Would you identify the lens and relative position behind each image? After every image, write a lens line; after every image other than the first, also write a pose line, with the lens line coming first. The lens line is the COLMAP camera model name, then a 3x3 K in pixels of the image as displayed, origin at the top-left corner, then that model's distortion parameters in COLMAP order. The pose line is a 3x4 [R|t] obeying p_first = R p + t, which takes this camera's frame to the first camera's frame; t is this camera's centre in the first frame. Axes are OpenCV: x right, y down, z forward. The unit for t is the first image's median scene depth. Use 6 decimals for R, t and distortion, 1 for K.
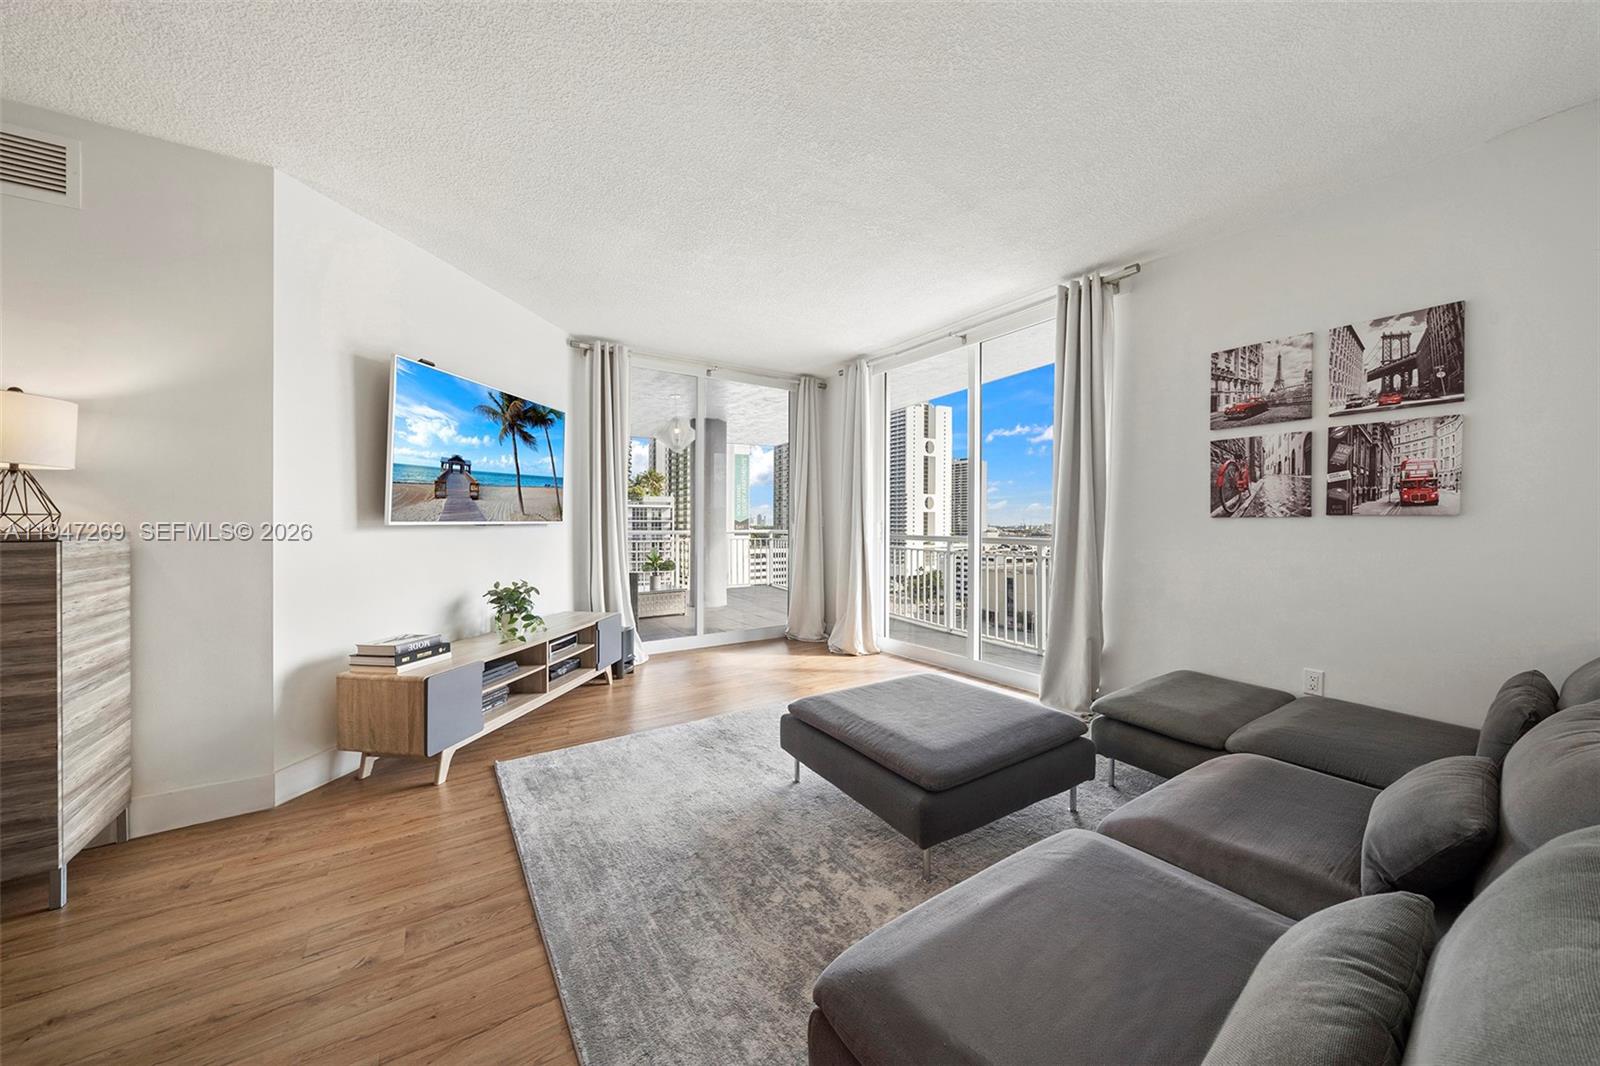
lens RADIAL K [[552.3, 0, 803.3], [0, 552.3, 524.3], [0, 0, 1]] dist [-0.007028, 0.000016]
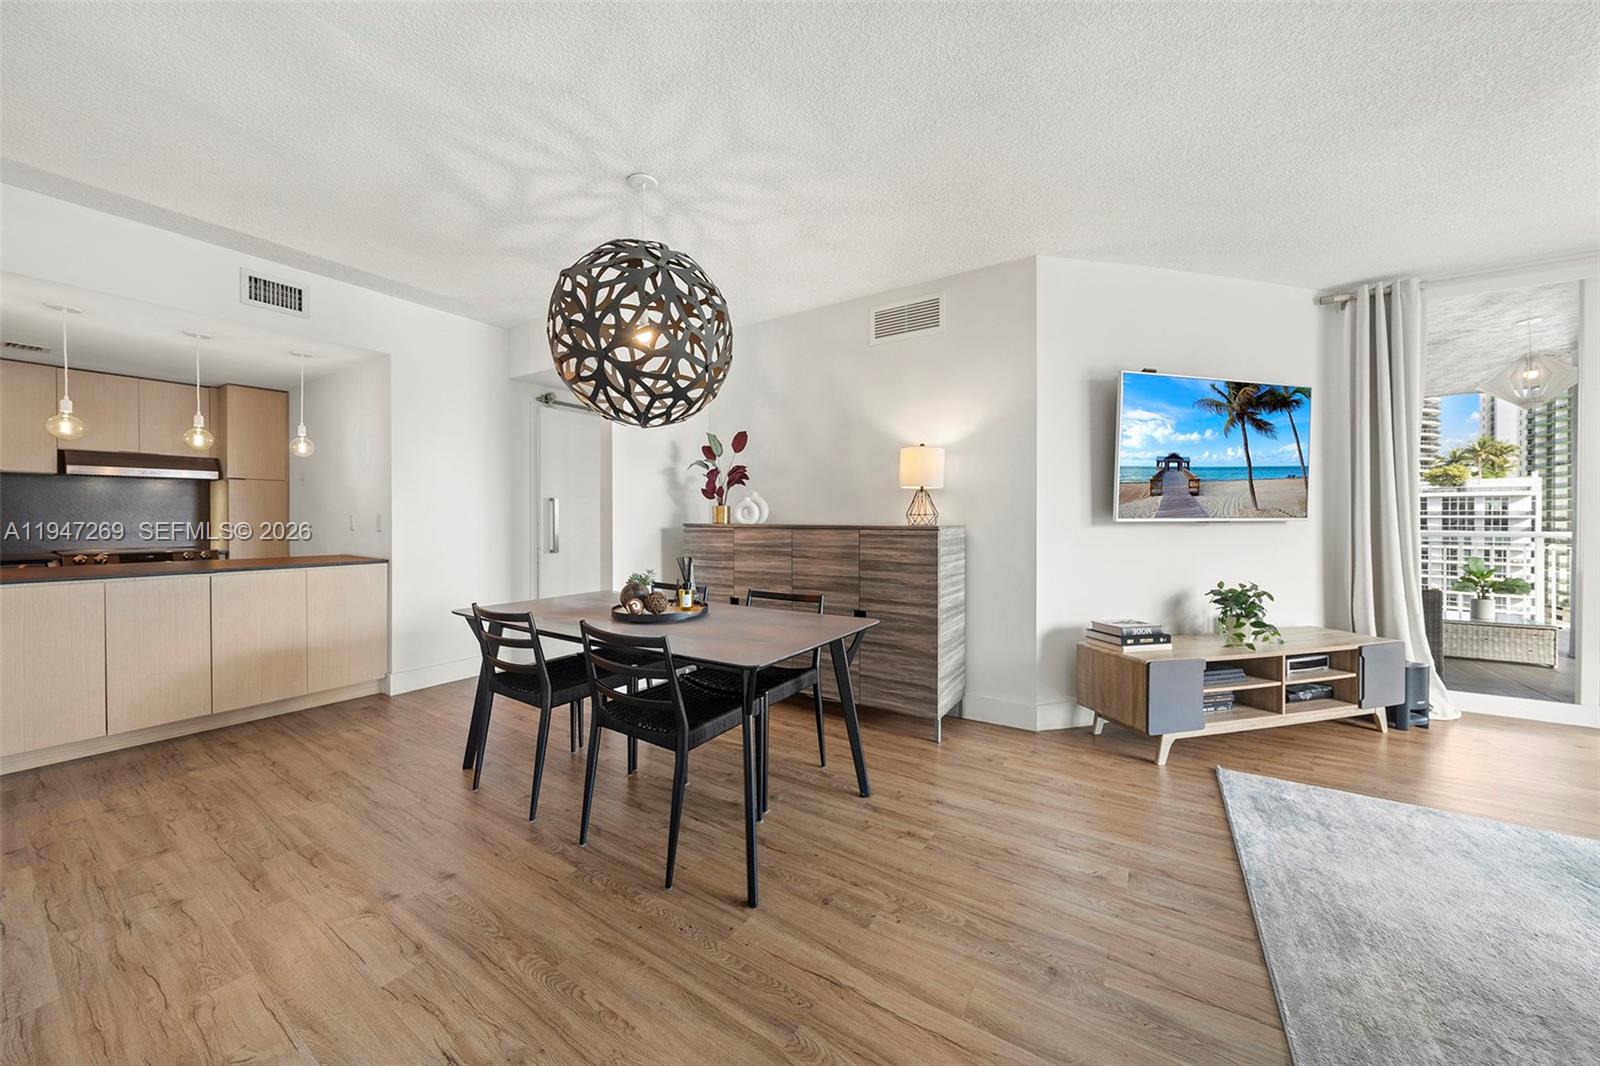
lens RADIAL K [[556.4, 0, 796.4], [0, 556.4, 516.6], [0, 0, 1]] dist [-0.004558, -0.000060]
pose [[0.394400, -0.002100, -0.918936, 0.046724], [-0.003843, 0.999985, -0.003935, -0.001687], [0.918931, 0.005084, 0.394386, -0.068902]]
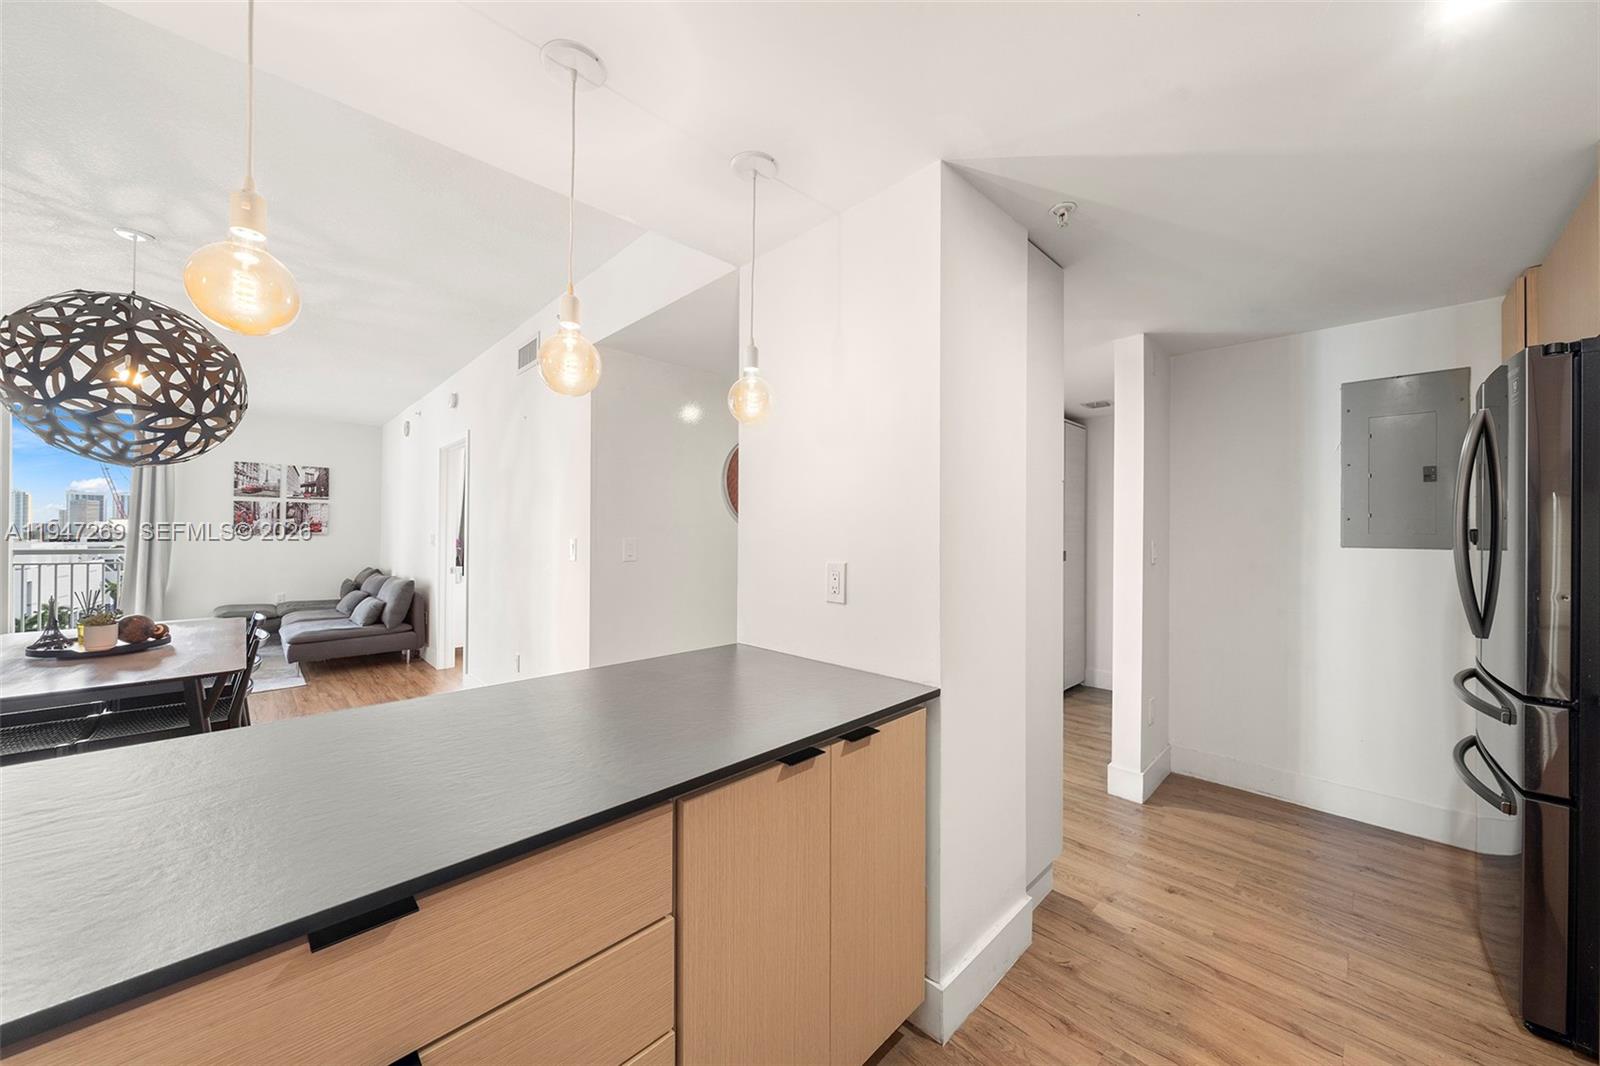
lens RADIAL K [[565.4, 0, 800.0], [0, 565.4, 533.0], [0, 0, 1]] dist [-0.004068, -0.000123]
pose [[-0.183212, -0.004608, 0.983063, -2.092916], [-0.008566, 0.999959, 0.003091, -0.051635], [-0.983036, -0.007855, -0.183244, -0.912954]]
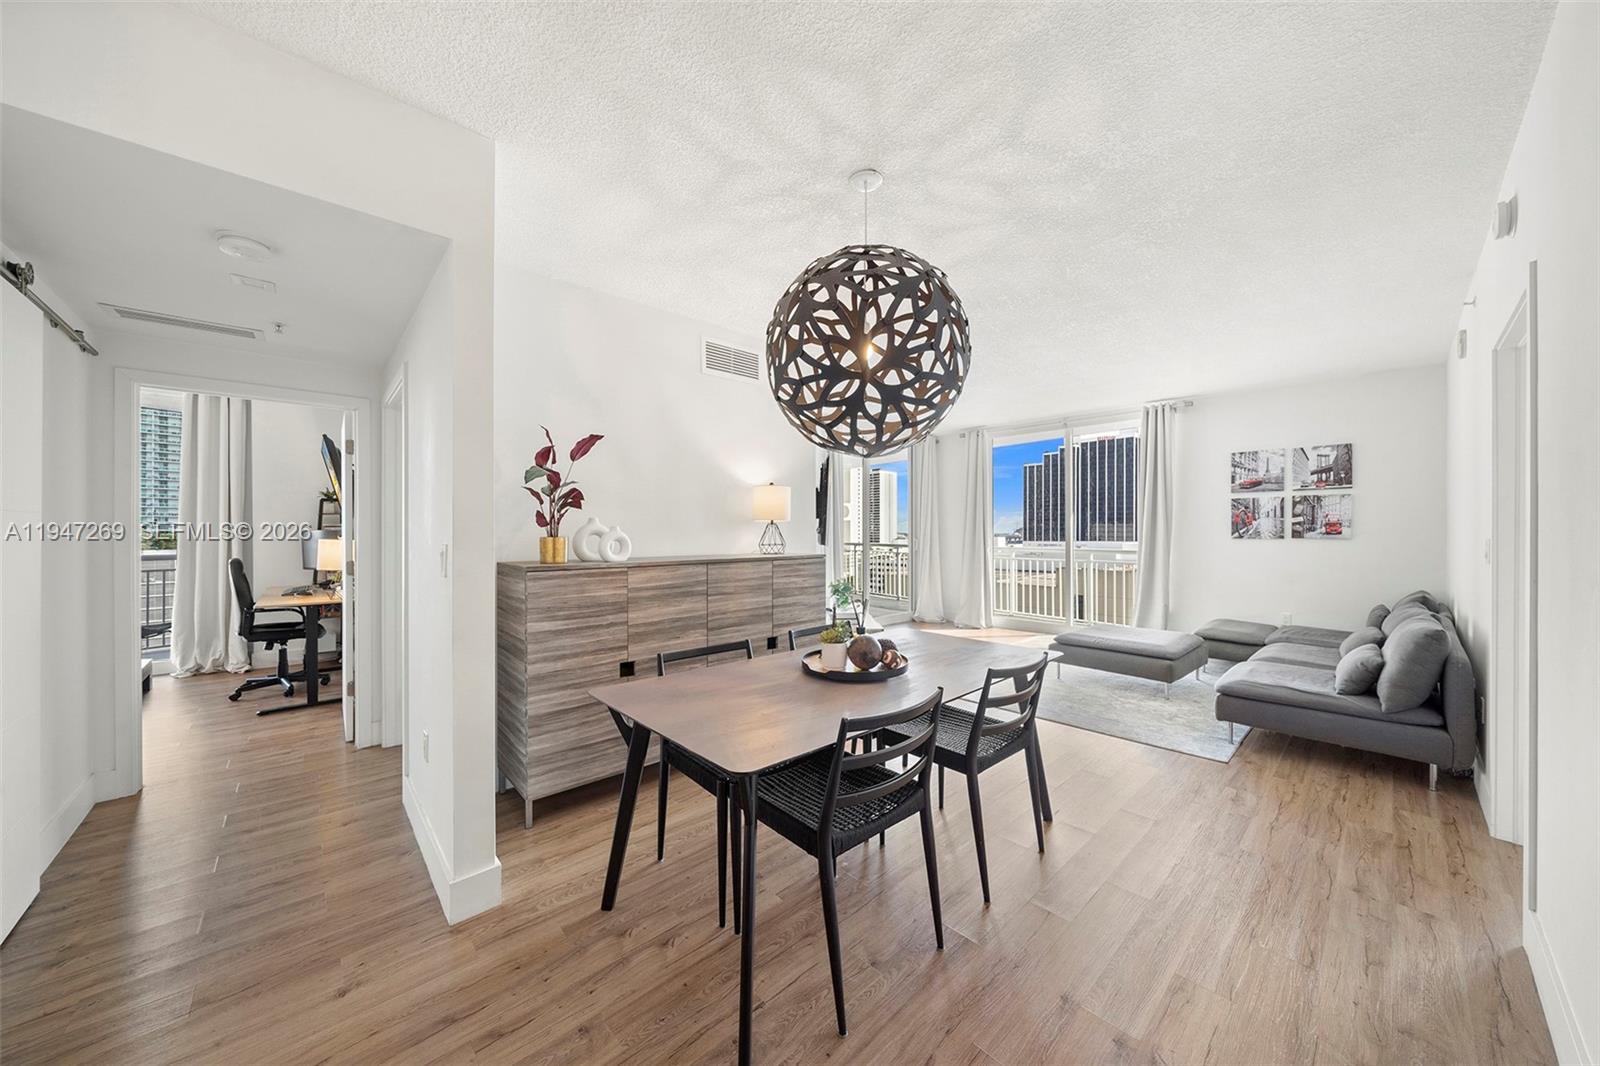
lens RADIAL K [[550.8, 0, 802.3], [0, 550.8, 528.8], [0, 0, 1]] dist [-0.000312, -0.000083]
pose [[0.988081, -0.002651, 0.153913, -1.124720], [0.003589, 0.999977, -0.005818, -0.044244], [-0.153894, 0.006302, 0.988067, -0.725361]]
